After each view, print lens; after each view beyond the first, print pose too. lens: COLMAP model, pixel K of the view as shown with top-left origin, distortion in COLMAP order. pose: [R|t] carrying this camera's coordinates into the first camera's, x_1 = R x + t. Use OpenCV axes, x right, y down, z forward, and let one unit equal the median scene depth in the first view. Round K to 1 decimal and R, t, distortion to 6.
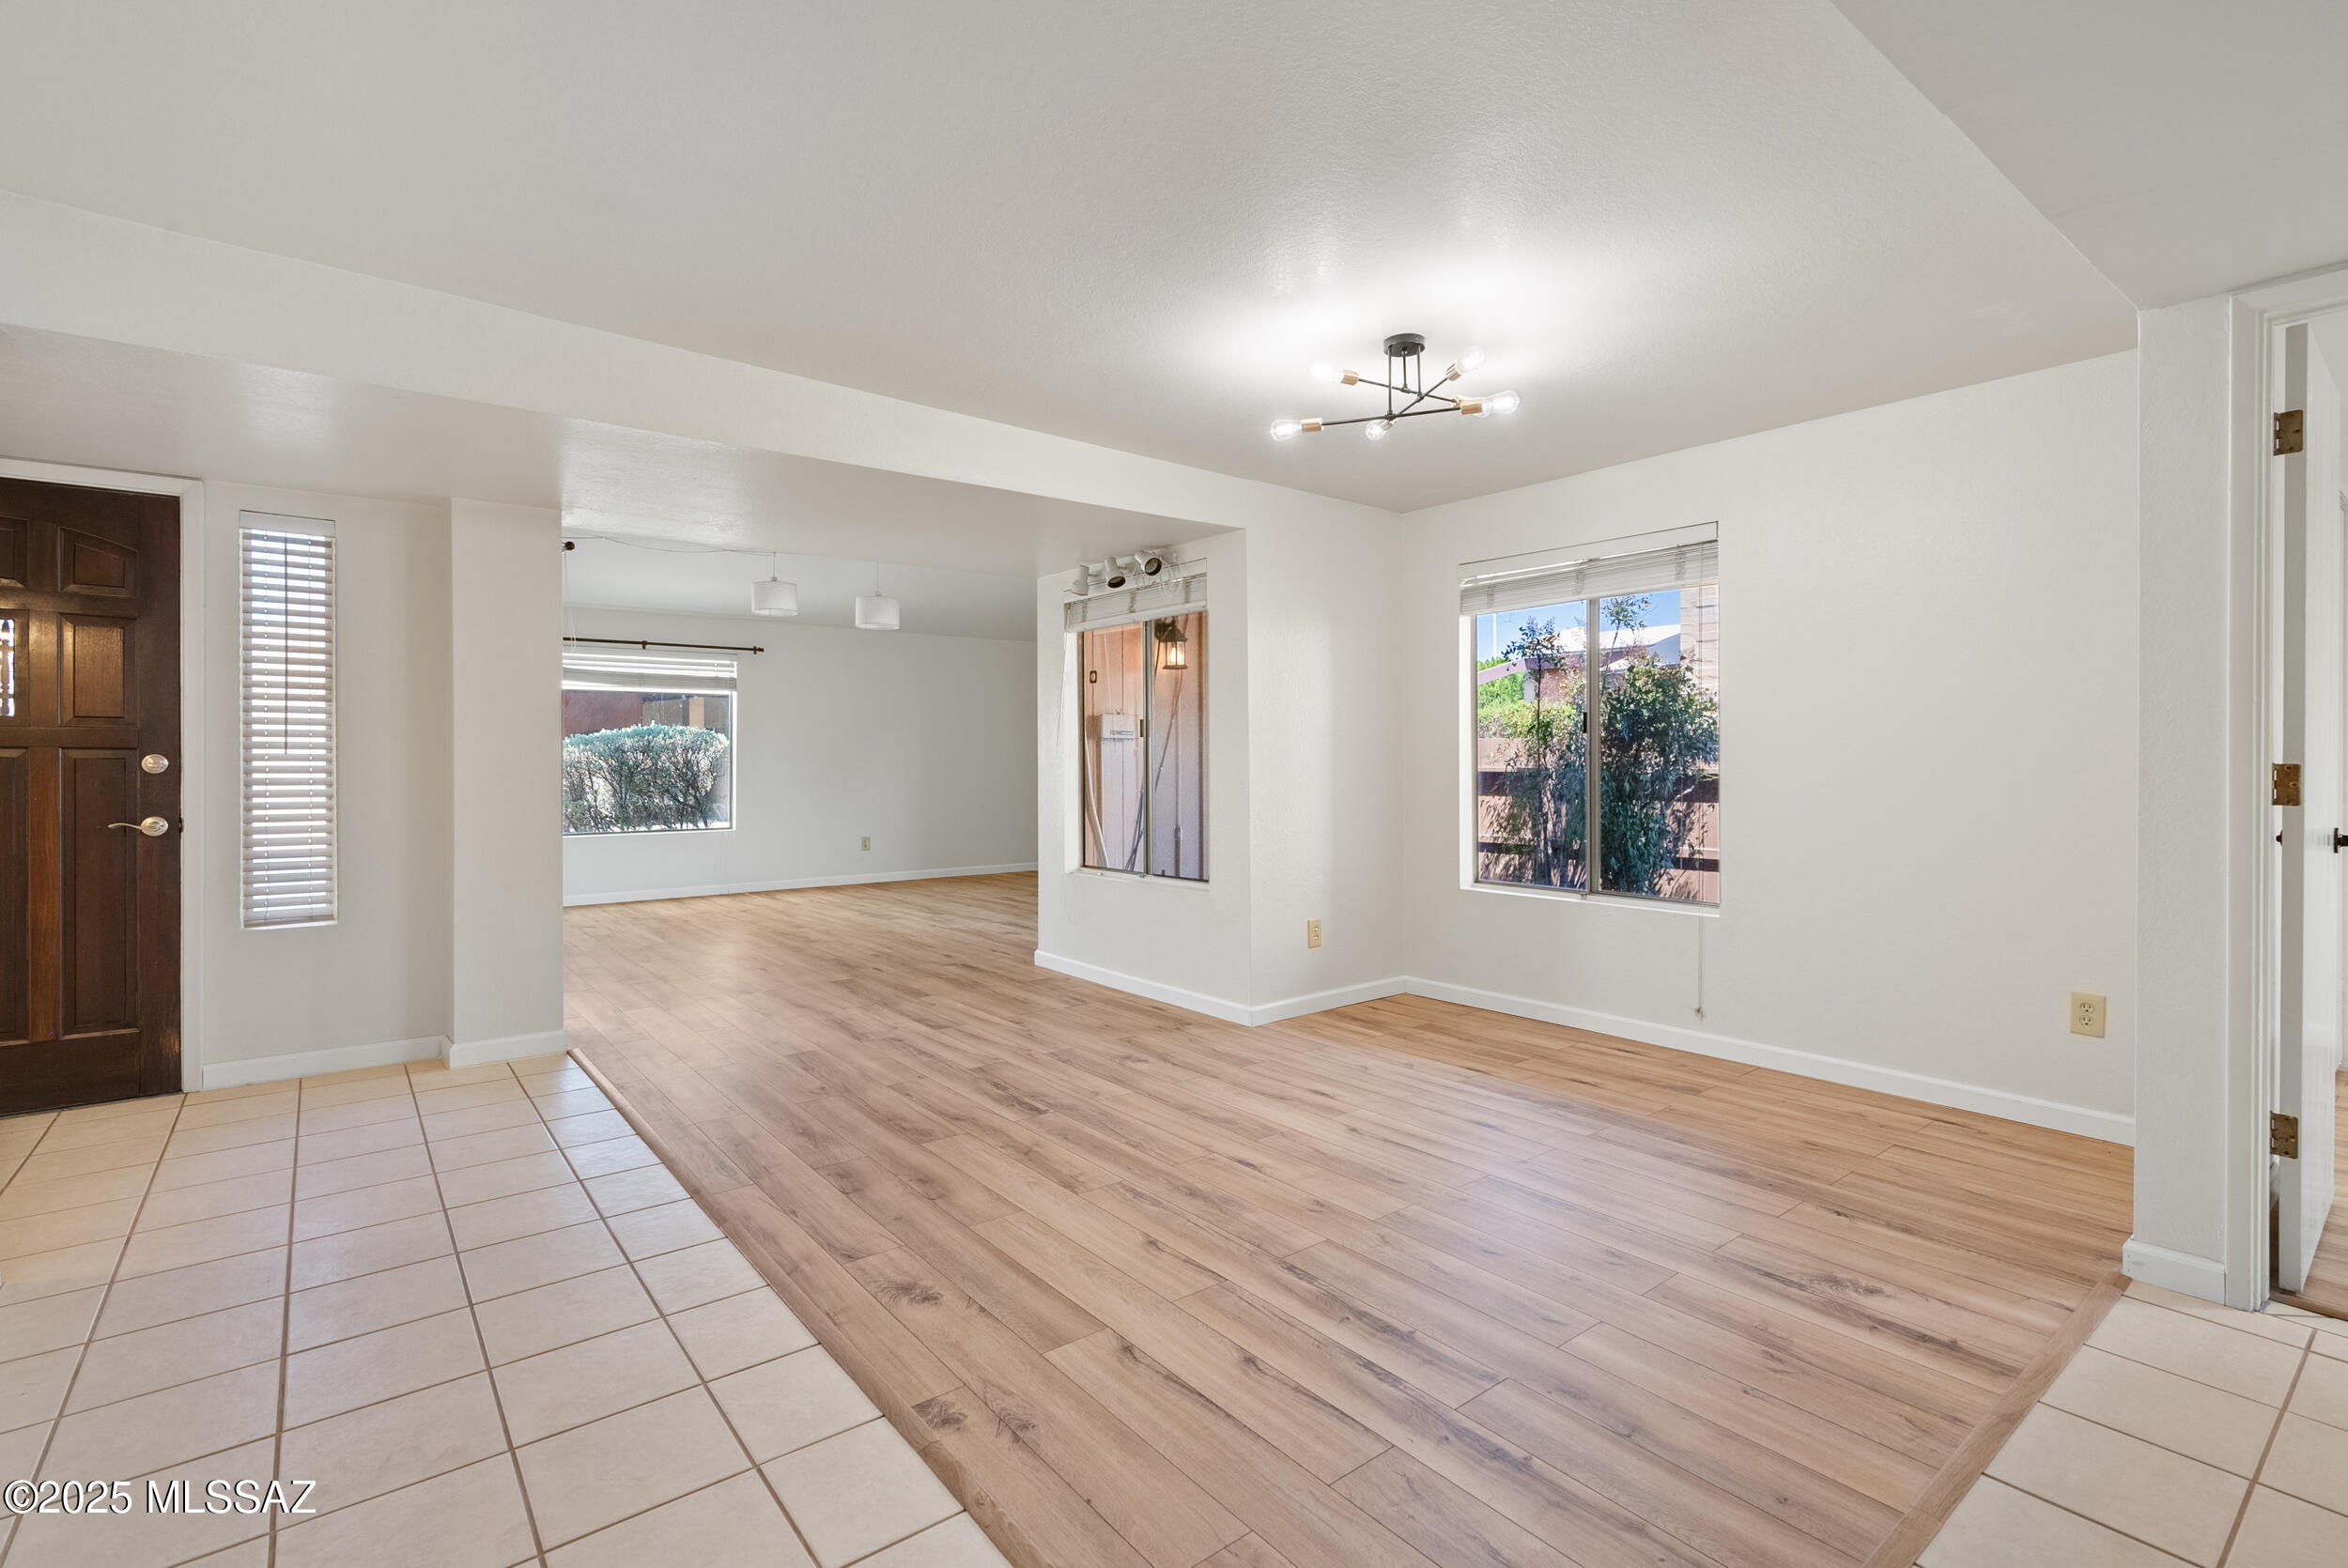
lens RADIAL K [[1073.9, 0, 1170.6], [0, 1073.9, 767.1], [0, 0, 1]] dist [-0.005074, 0.001413]
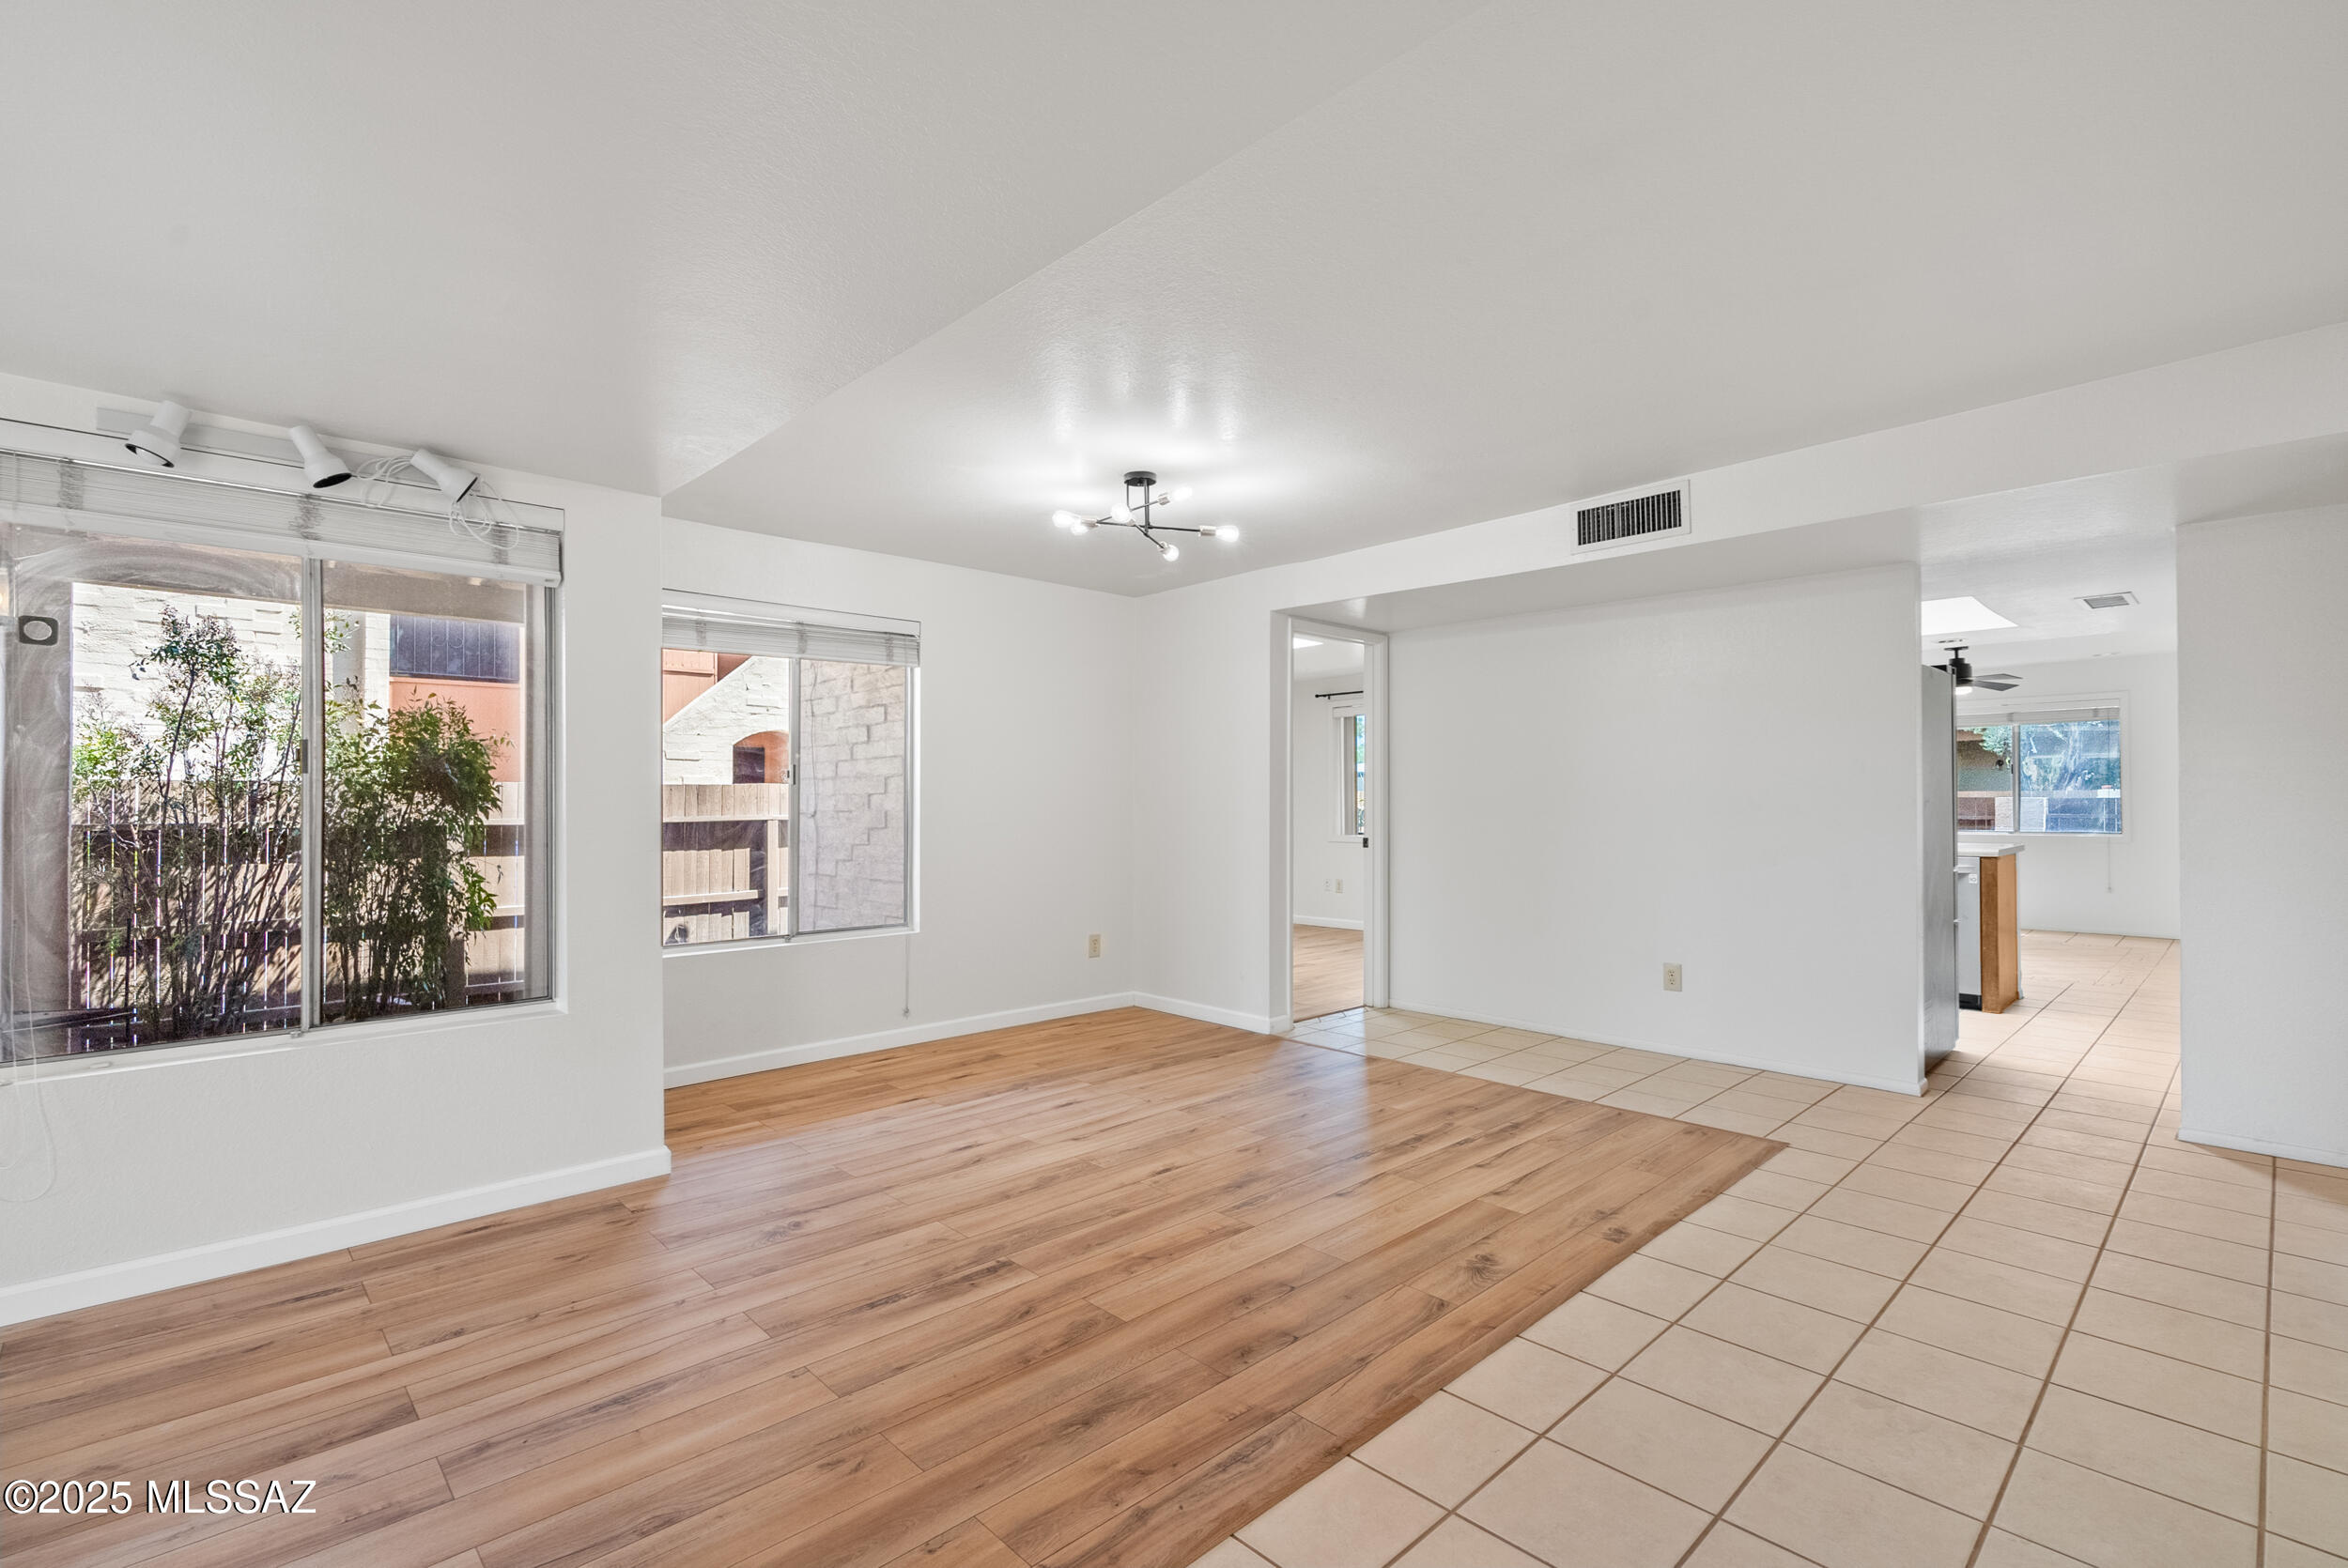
lens RADIAL K [[1073.9, 0, 1160.8], [0, 1073.9, 782.1], [0, 0, 1]] dist [-0.005074, 0.001413]
pose [[-0.086028, 0.020407, 0.996084, -1.101397], [0.011351, 0.999745, -0.019502, -0.013465], [-0.996228, 0.009629, -0.086238, 1.151149]]
